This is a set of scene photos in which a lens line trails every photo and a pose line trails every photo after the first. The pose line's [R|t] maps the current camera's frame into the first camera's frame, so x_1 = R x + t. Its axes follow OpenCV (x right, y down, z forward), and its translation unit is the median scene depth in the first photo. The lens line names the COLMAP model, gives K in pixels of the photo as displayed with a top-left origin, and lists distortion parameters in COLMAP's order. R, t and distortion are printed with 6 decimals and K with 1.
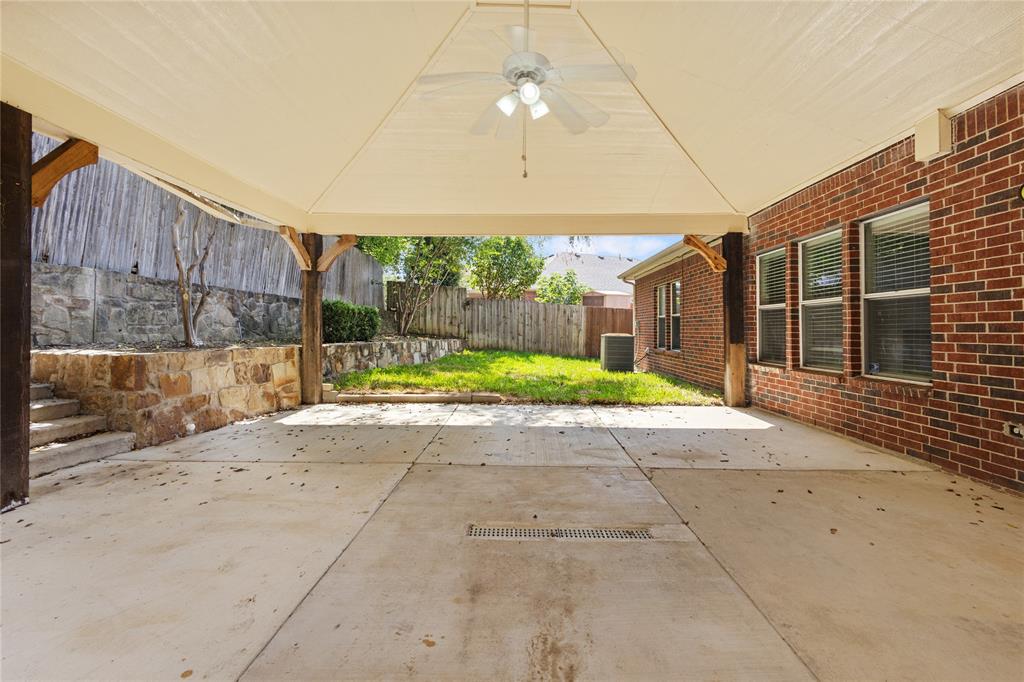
lens RADIAL K [[471.1, 0, 505.7], [0, 471.1, 327.9], [0, 0, 1]] dist [0.012452, -0.004558]
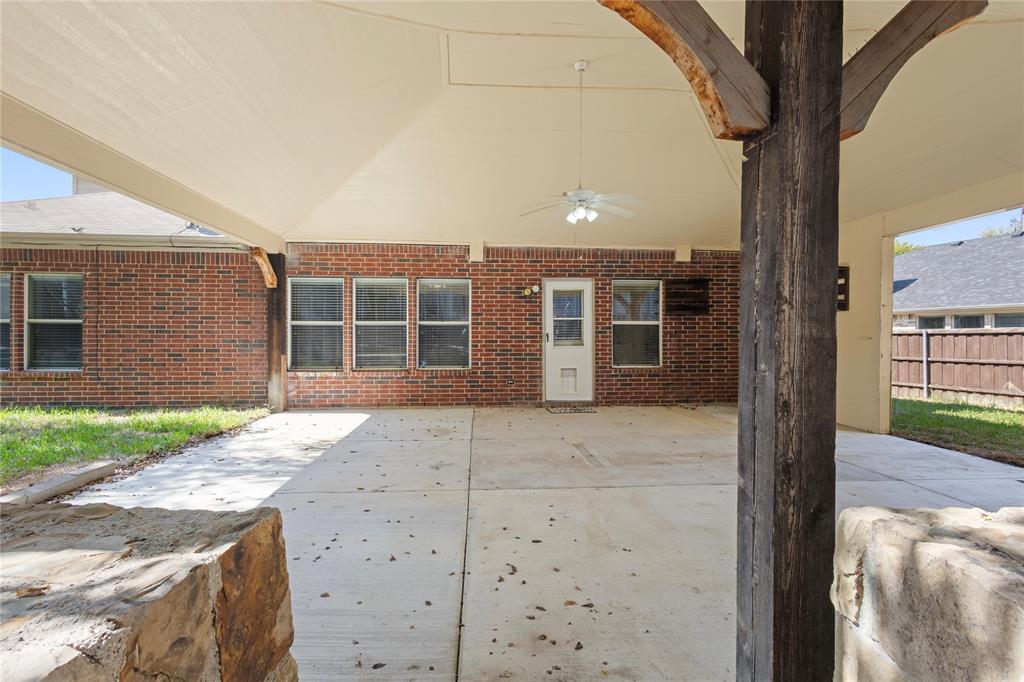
lens RADIAL K [[471.1, 0, 514.2], [0, 471.1, 336.7], [0, 0, 1]] dist [0.012452, -0.004558]
pose [[-0.108029, -0.006056, 0.994129, -0.798452], [-0.006476, 0.999965, 0.005388, -0.021994], [-0.994127, -0.005856, -0.108065, 0.693665]]
